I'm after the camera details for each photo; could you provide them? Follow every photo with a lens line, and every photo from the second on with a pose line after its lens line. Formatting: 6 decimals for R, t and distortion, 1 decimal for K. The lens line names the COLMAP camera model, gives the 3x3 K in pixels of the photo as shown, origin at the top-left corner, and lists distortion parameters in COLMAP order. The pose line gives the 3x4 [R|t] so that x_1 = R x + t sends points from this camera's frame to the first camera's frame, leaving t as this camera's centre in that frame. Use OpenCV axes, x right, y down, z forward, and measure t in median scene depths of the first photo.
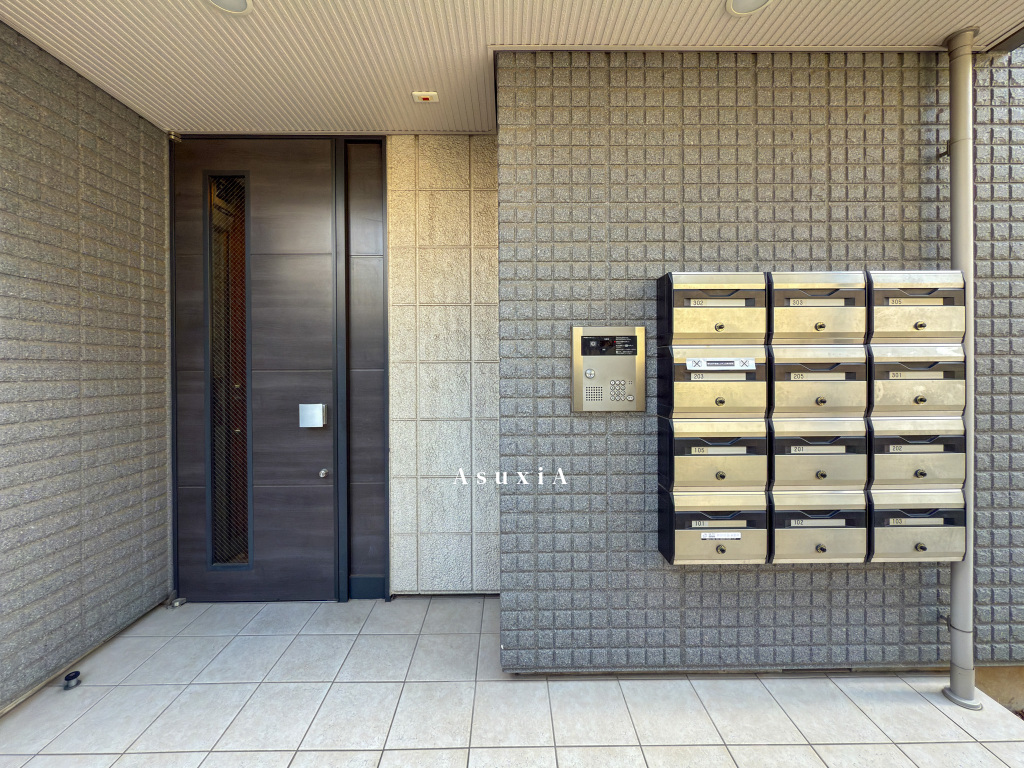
lens RADIAL K [[411.8, 0, 510.4], [0, 411.8, 382.5], [0, 0, 1]] dist [-0.001721, 0.000723]
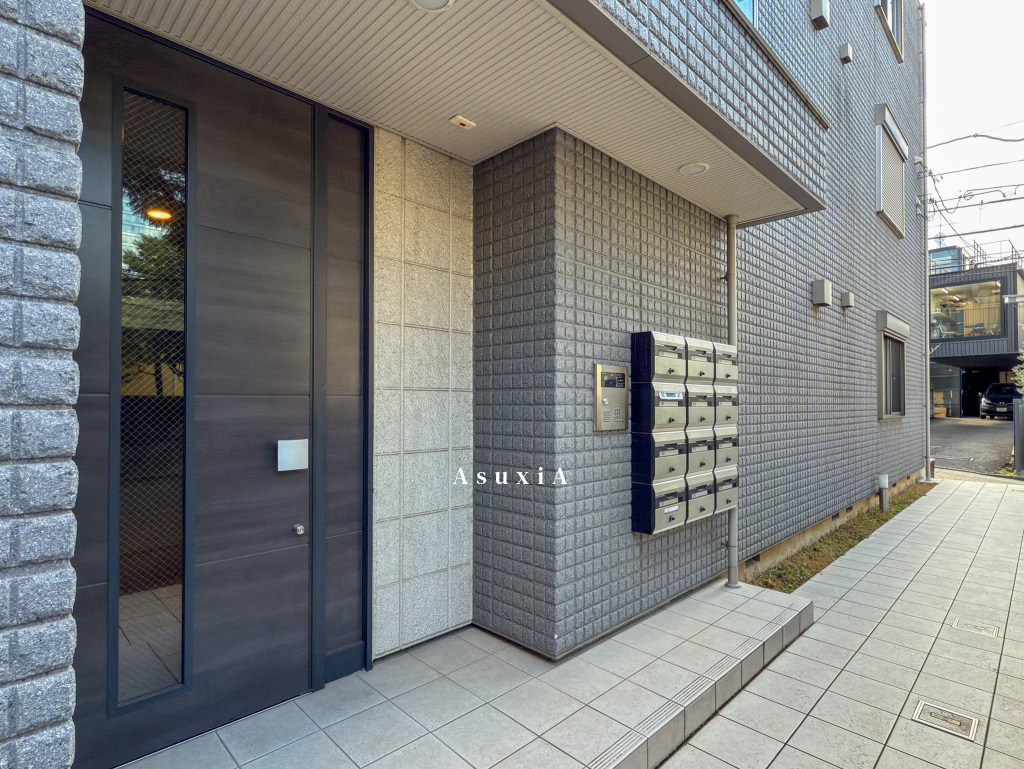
lens RADIAL K [[528.7, 0, 510.6], [0, 528.7, 417.5], [0, 0, 1]] dist [-0.001796, -0.000124]
pose [[0.720007, -0.013009, 0.693845, -1.136609], [0.018179, 0.999835, -0.000118, 0.023562], [-0.693729, 0.012699, 0.720124, 0.009947]]
